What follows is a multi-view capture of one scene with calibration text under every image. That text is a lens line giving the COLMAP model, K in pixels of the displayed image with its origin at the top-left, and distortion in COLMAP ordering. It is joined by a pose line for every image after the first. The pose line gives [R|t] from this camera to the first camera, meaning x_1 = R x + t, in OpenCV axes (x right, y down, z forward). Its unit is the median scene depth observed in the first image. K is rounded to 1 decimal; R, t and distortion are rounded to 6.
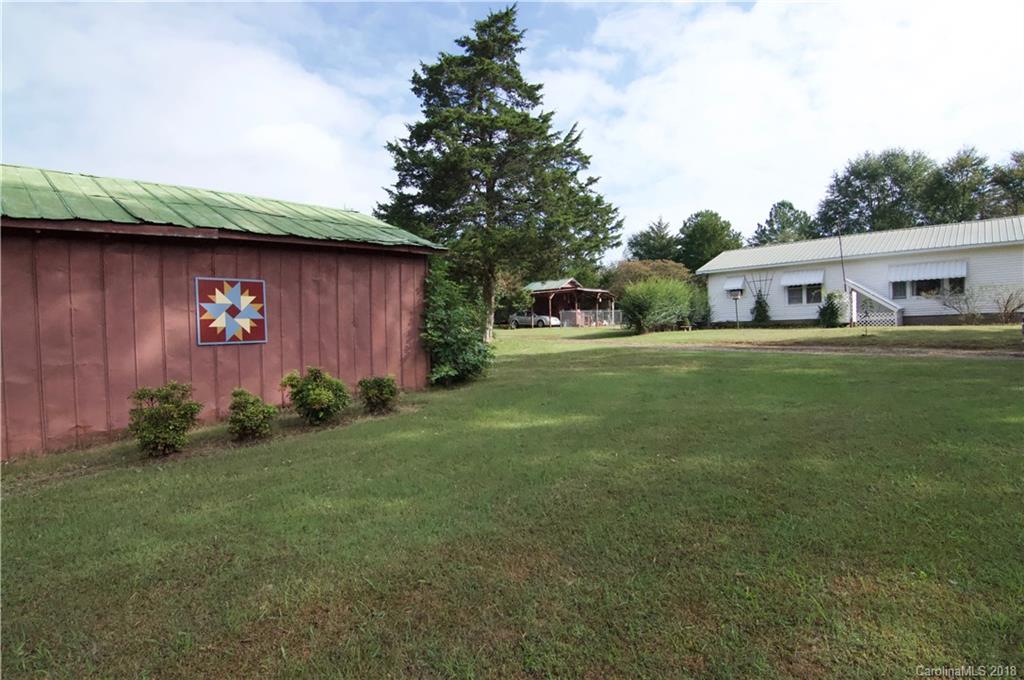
lens RADIAL K [[509.0, 0, 512.0], [0, 509.0, 340.0], [0, 0, 1]] dist [-0.000159, -0.016375]
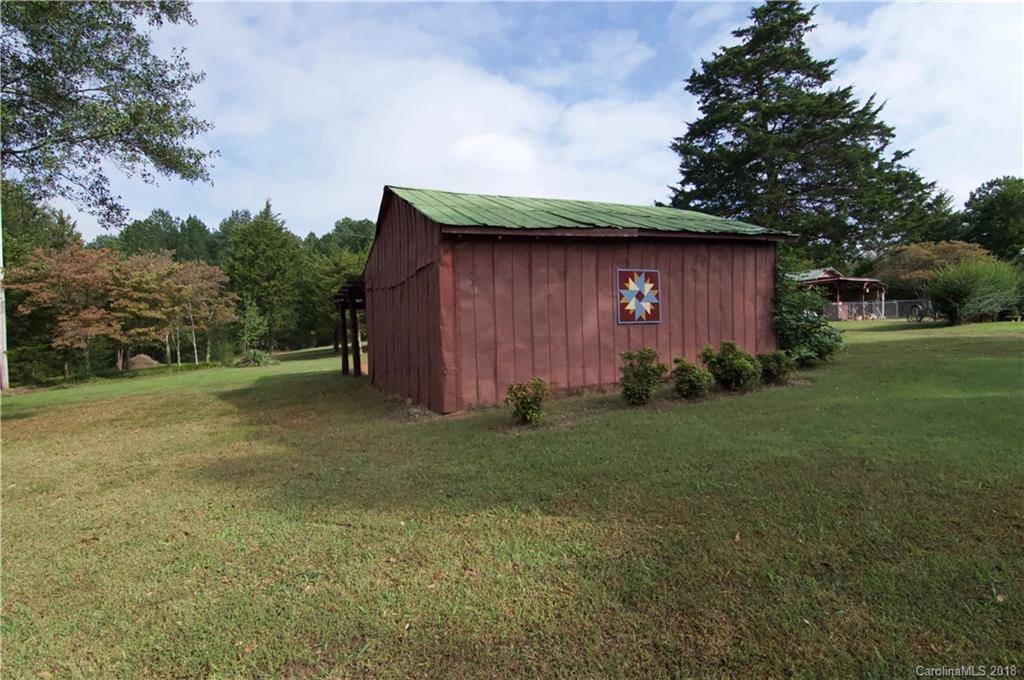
lens RADIAL K [[509.0, 0, 512.0], [0, 509.0, 340.0], [0, 0, 1]] dist [-0.000159, -0.016375]
pose [[0.926270, 0.003556, -0.376844, -0.153355], [-0.003441, 0.999994, 0.000978, 0.019529], [0.376845, 0.000391, 0.926276, -0.098468]]
